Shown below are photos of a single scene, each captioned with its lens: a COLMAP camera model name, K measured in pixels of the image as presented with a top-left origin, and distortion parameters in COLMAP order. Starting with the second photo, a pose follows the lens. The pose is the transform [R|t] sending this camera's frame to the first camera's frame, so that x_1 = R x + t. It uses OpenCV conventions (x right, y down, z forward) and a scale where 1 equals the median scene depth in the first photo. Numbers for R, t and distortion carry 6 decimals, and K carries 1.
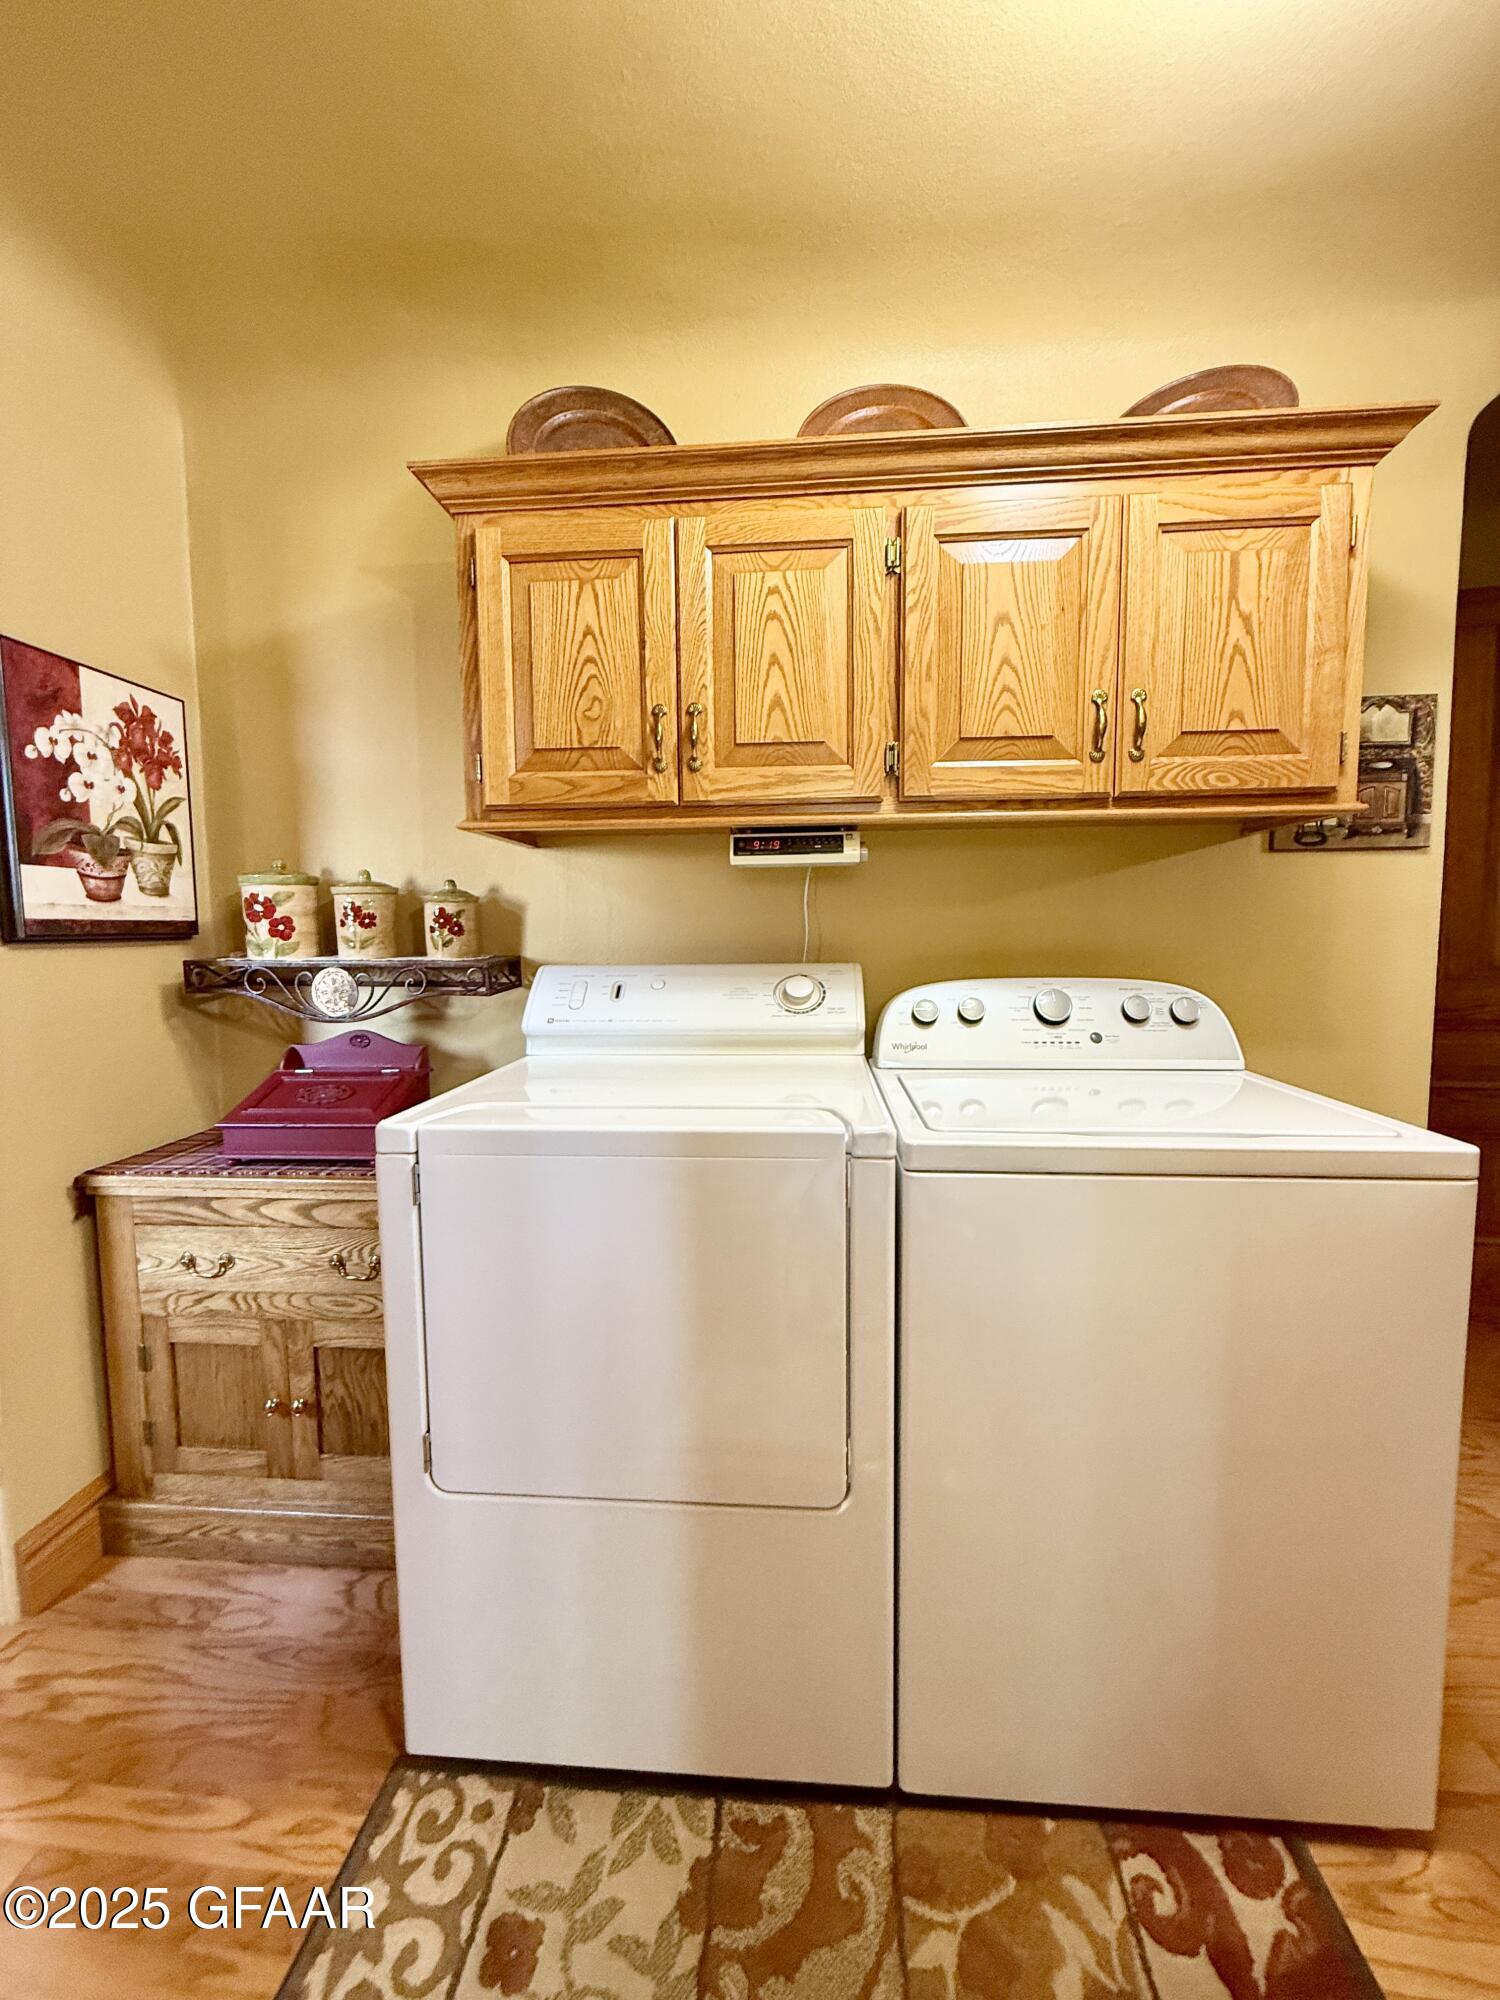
lens RADIAL K [[792.4, 0, 756.6], [0, 792.4, 993.8], [0, 0, 1]] dist [0.002693, -0.000430]
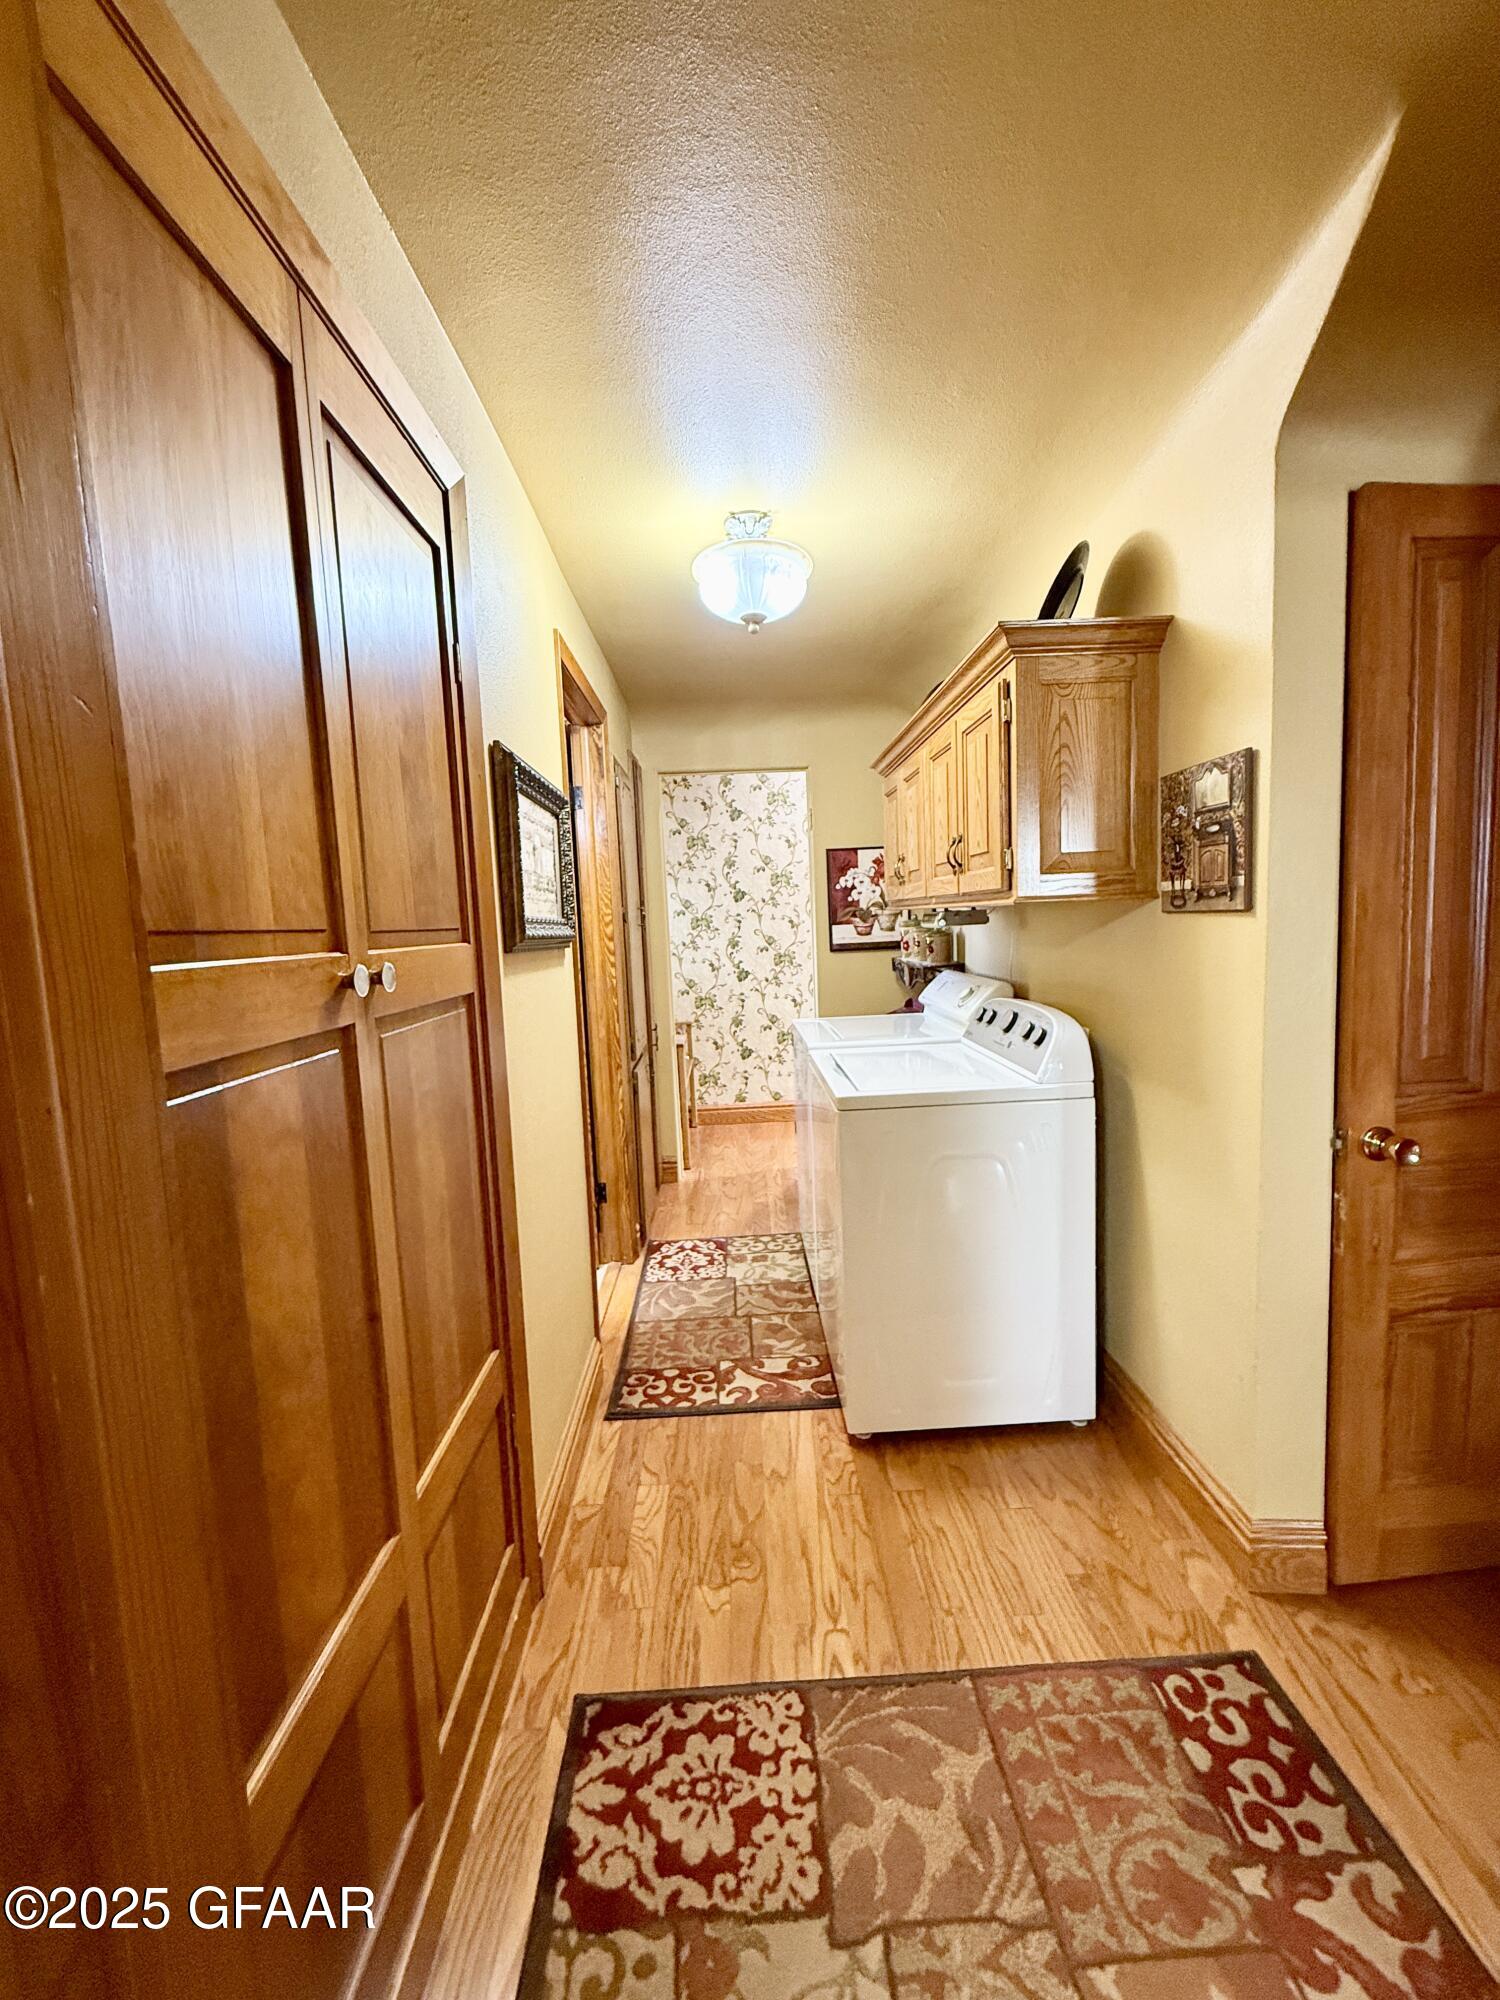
lens RADIAL K [[792.4, 0, 749.8], [0, 792.4, 995.2], [0, 0, 1]] dist [0.002693, -0.000430]
pose [[0.105675, 0.100597, -0.989299, 1.743431], [-0.037906, 0.994554, 0.097082, -0.155757], [0.993678, 0.027241, 0.108913, 0.321893]]
